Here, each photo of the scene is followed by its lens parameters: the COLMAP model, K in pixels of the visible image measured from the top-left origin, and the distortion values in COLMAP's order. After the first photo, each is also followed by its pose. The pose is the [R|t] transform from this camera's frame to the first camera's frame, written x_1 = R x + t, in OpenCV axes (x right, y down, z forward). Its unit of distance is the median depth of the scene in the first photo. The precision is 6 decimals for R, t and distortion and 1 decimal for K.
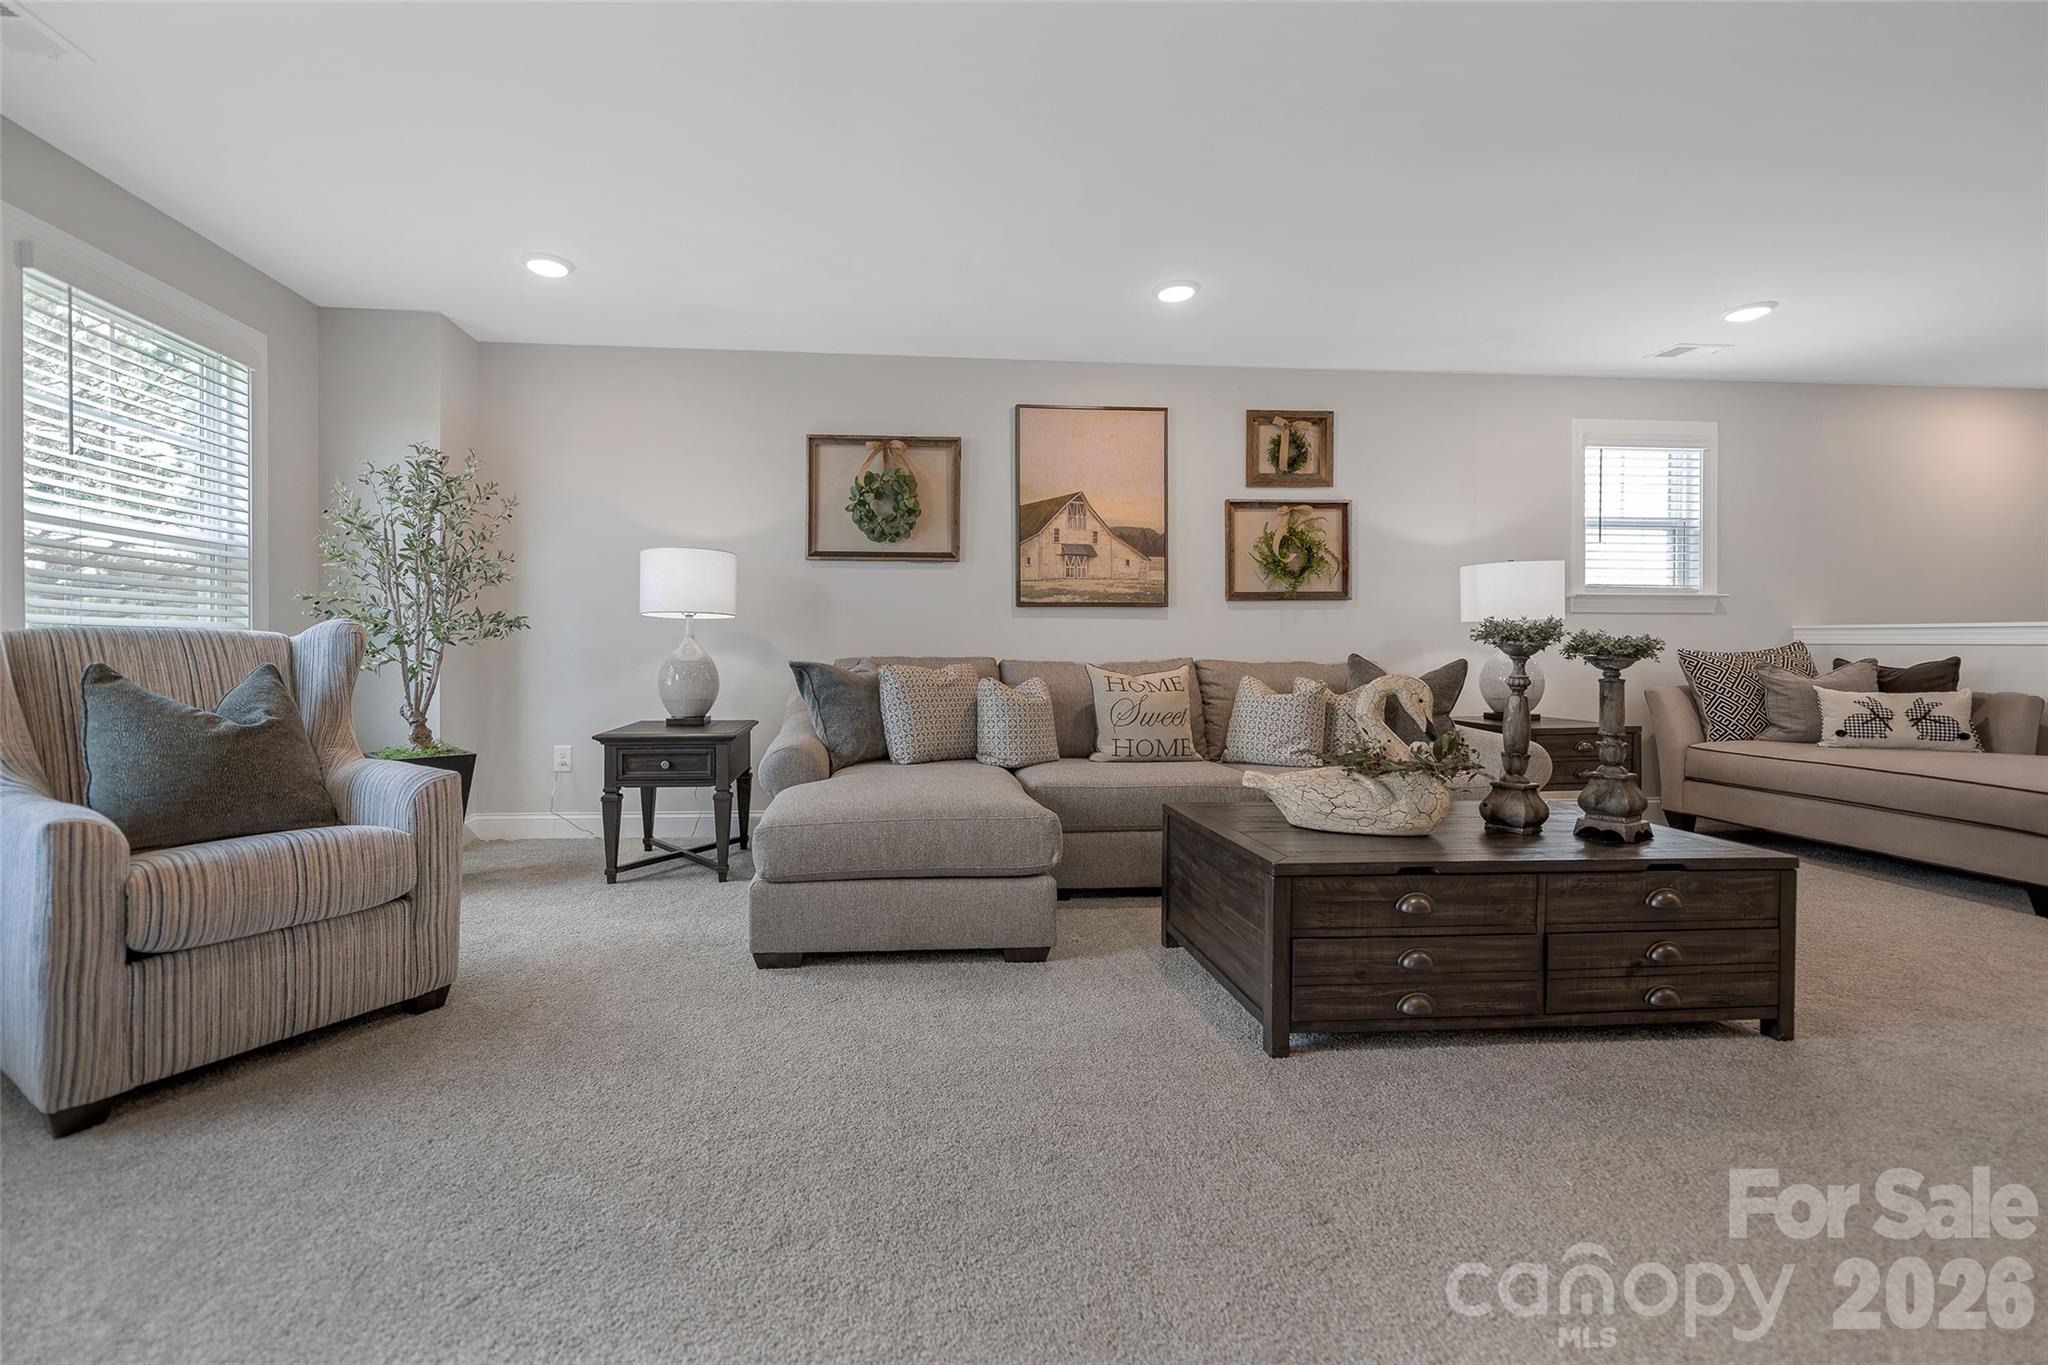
lens RADIAL K [[850.6, 0, 939.9], [0, 850.6, 654.7], [0, 0, 1]] dist [0.007912, 0.000138]
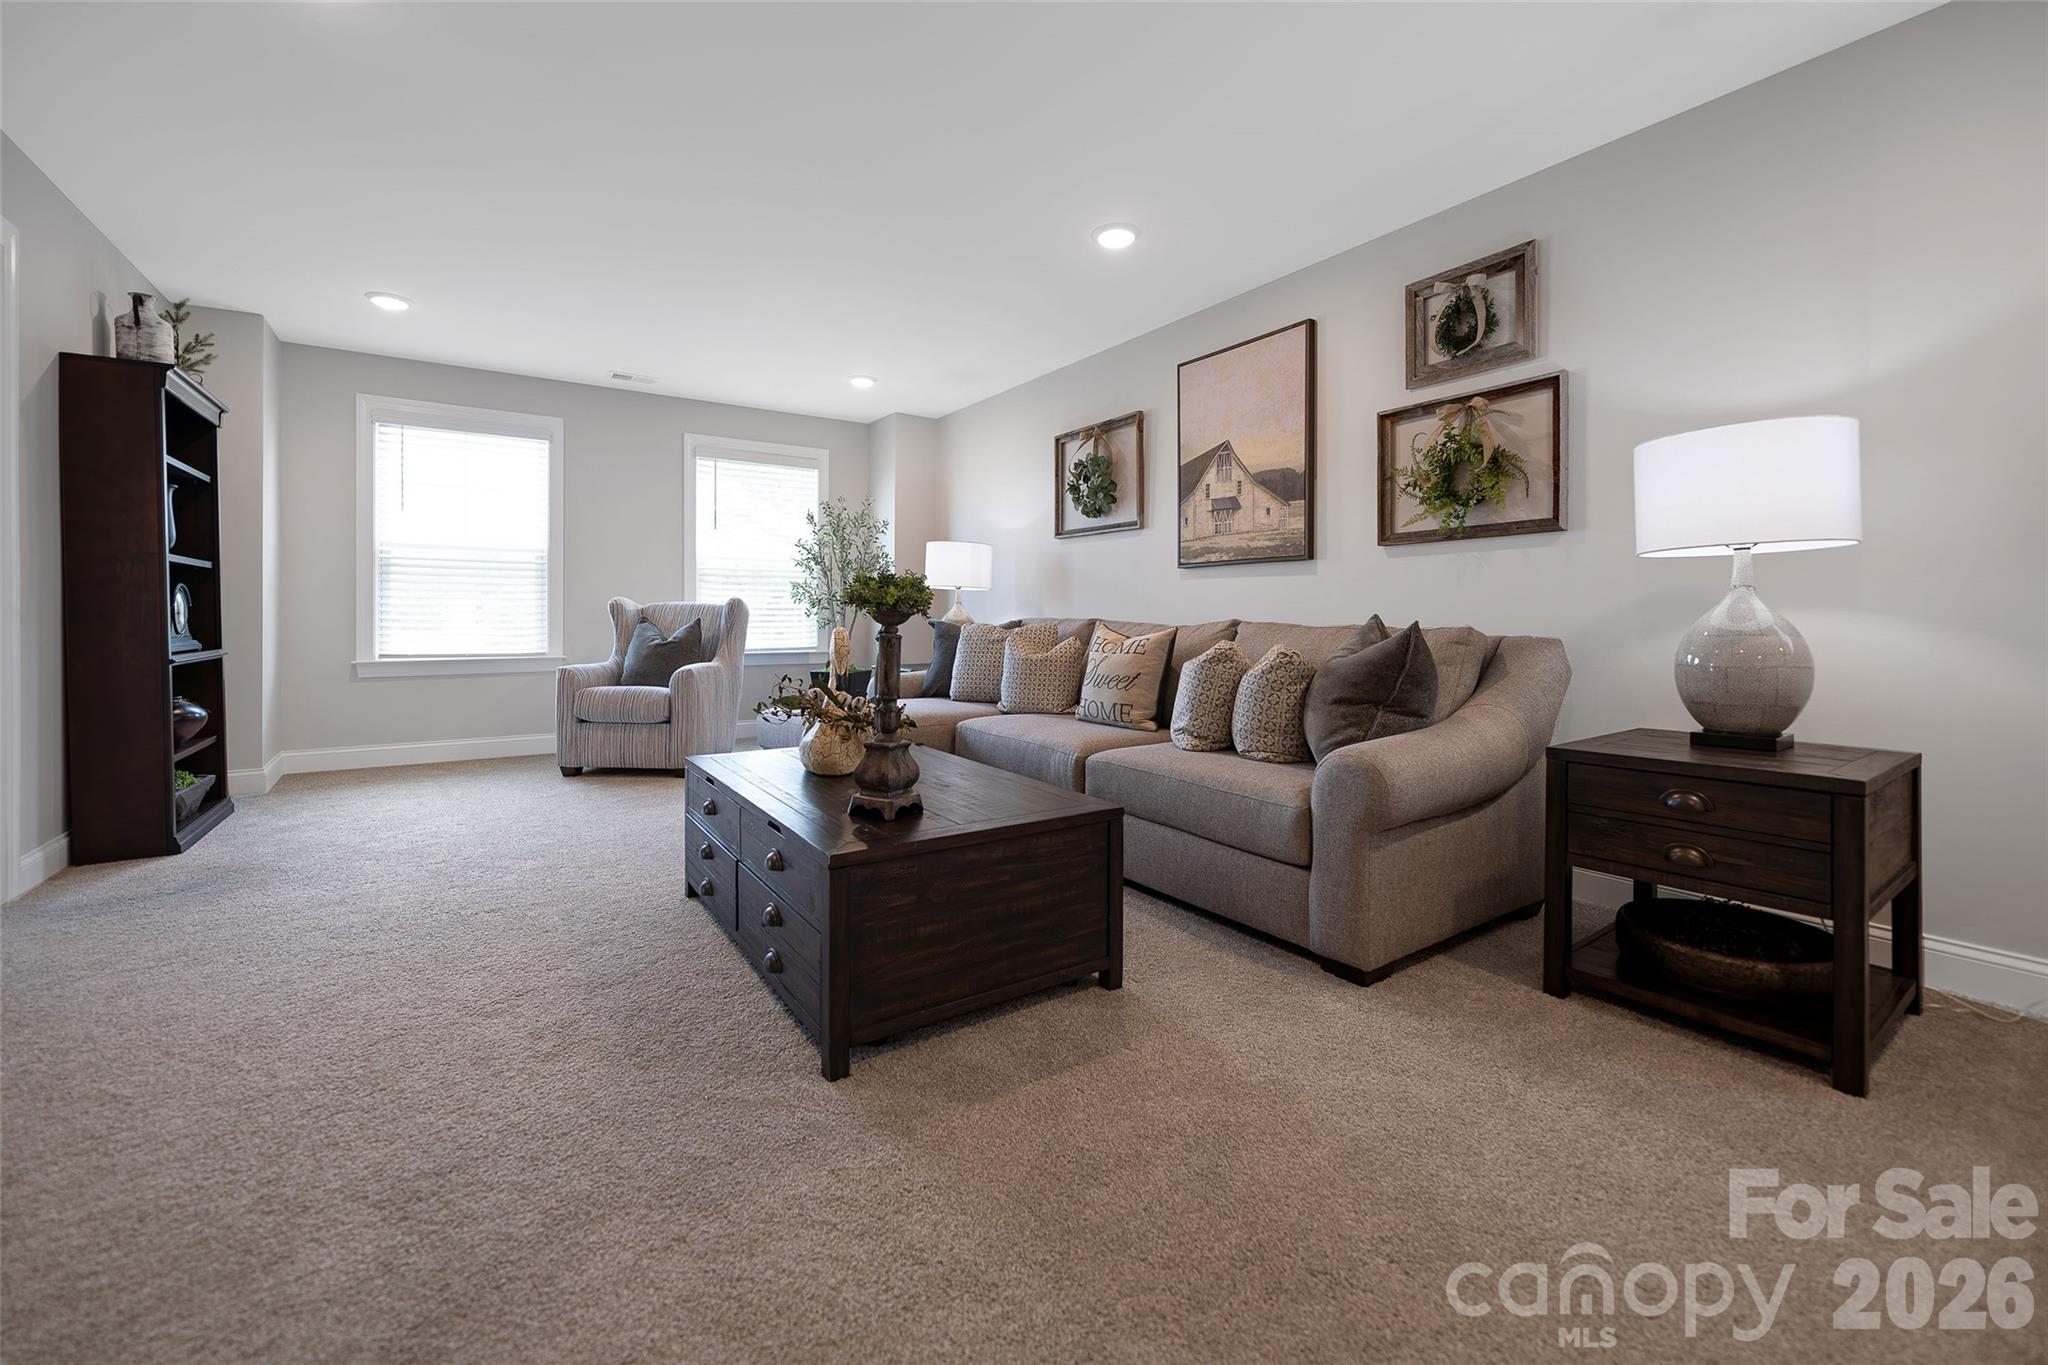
lens RADIAL K [[830.7, 0, 1035.3], [0, 830.7, 618.8], [0, 0, 1]] dist [0.002753, -0.001578]
pose [[0.496434, 0.001841, -0.868073, 0.843606], [-0.009173, 0.999953, -0.003125, 0.006724], [0.868026, 0.009514, 0.496427, 0.373646]]
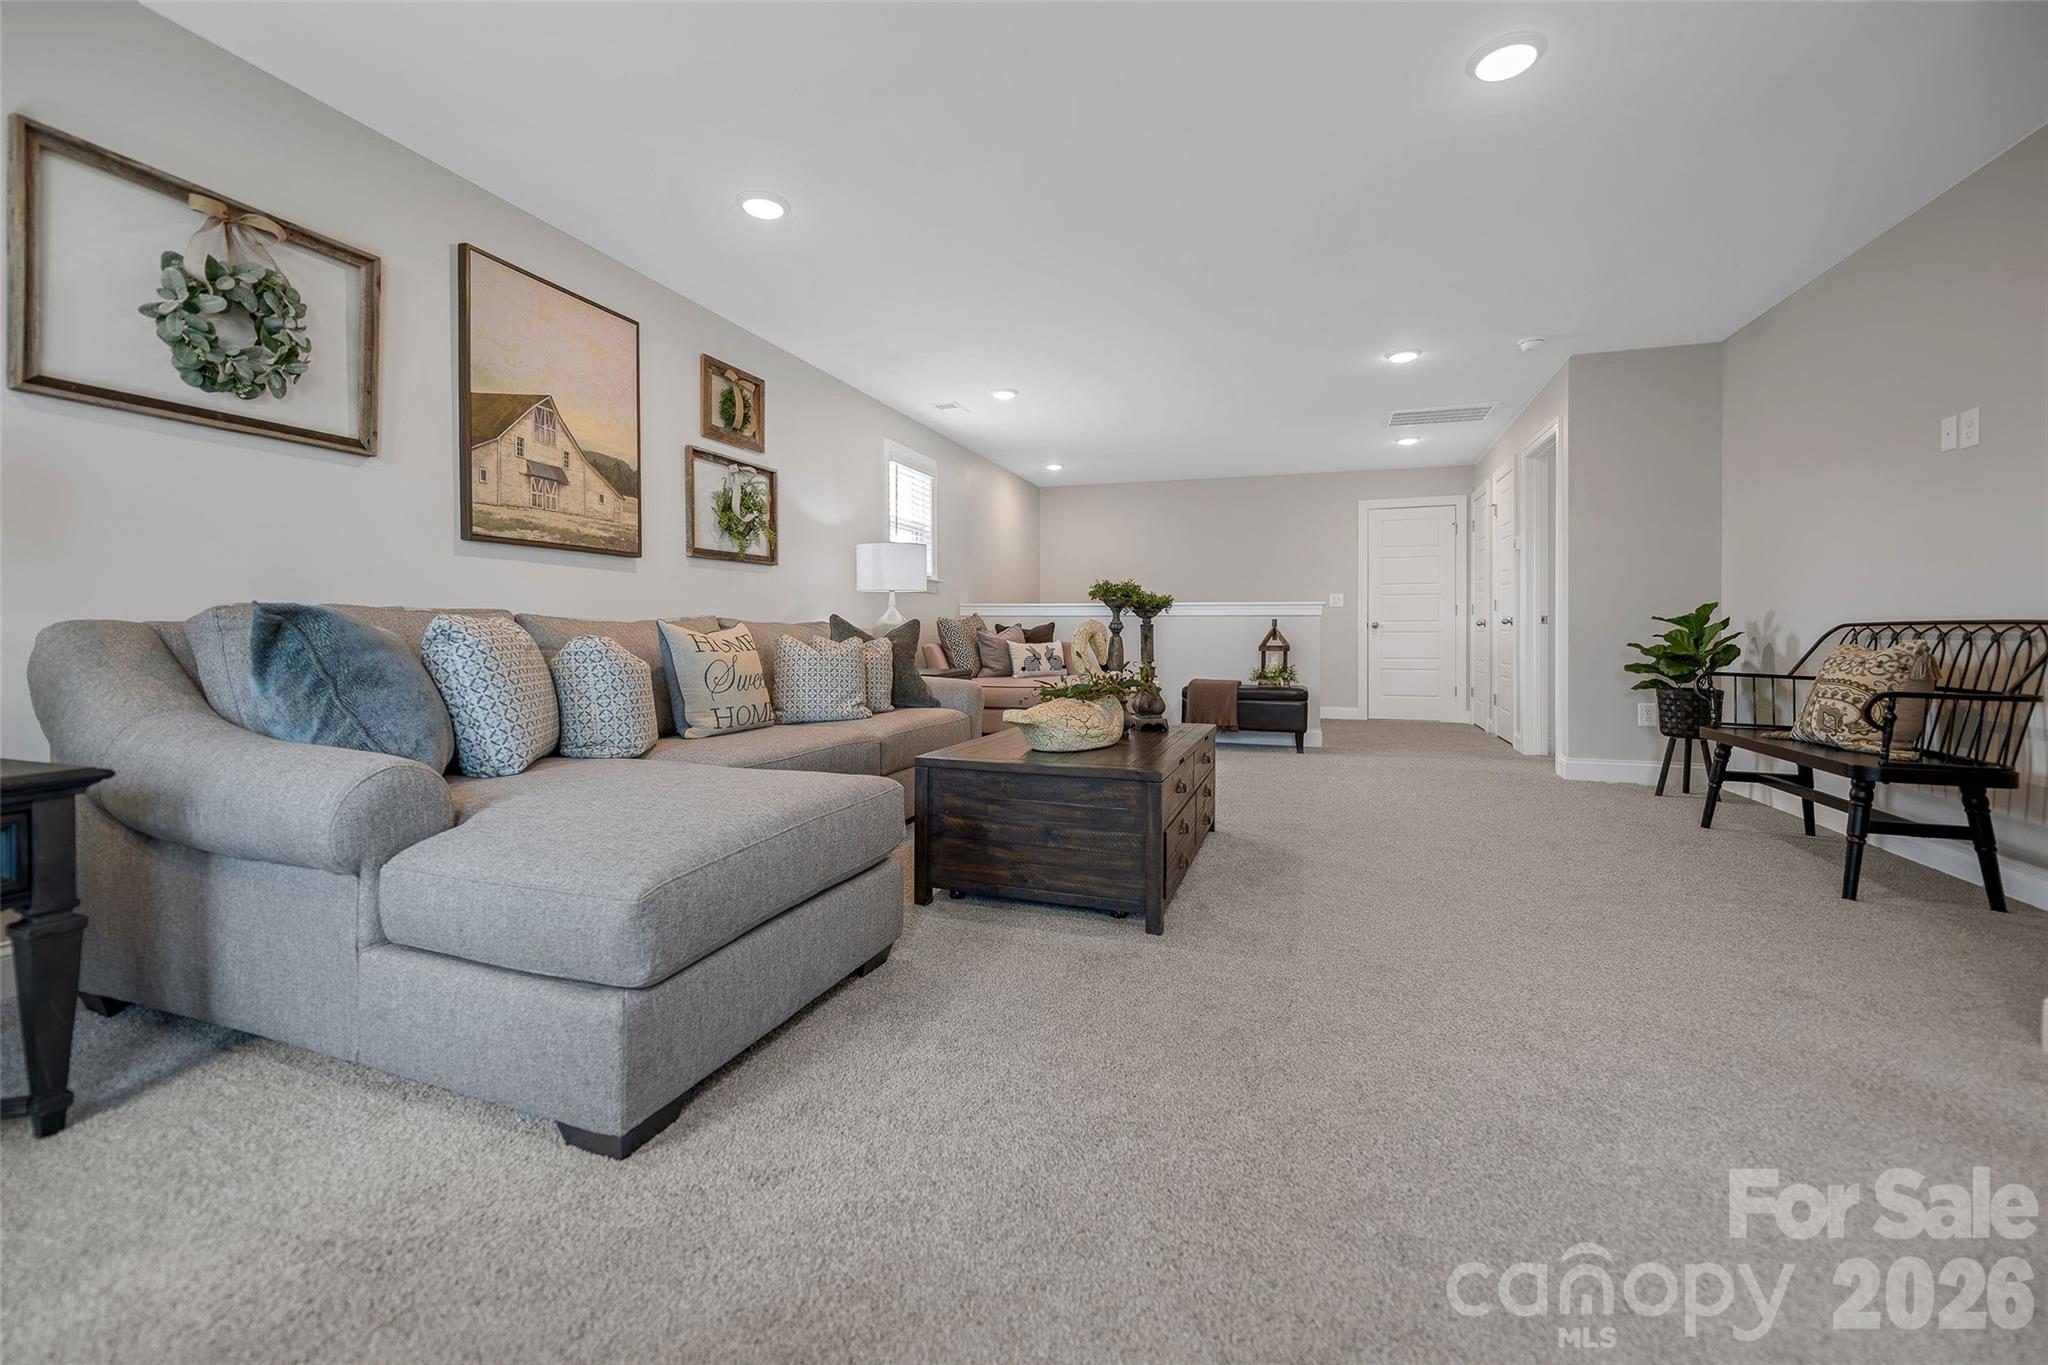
lens RADIAL K [[830.7, 0, 1025.2], [0, 830.7, 634.6], [0, 0, 1]] dist [0.002753, -0.001578]
pose [[0.406084, -0.003790, 0.913828, -0.335874], [0.009009, 0.999959, 0.000144, 0.023883], [-0.913792, 0.008174, 0.406101, 0.318384]]
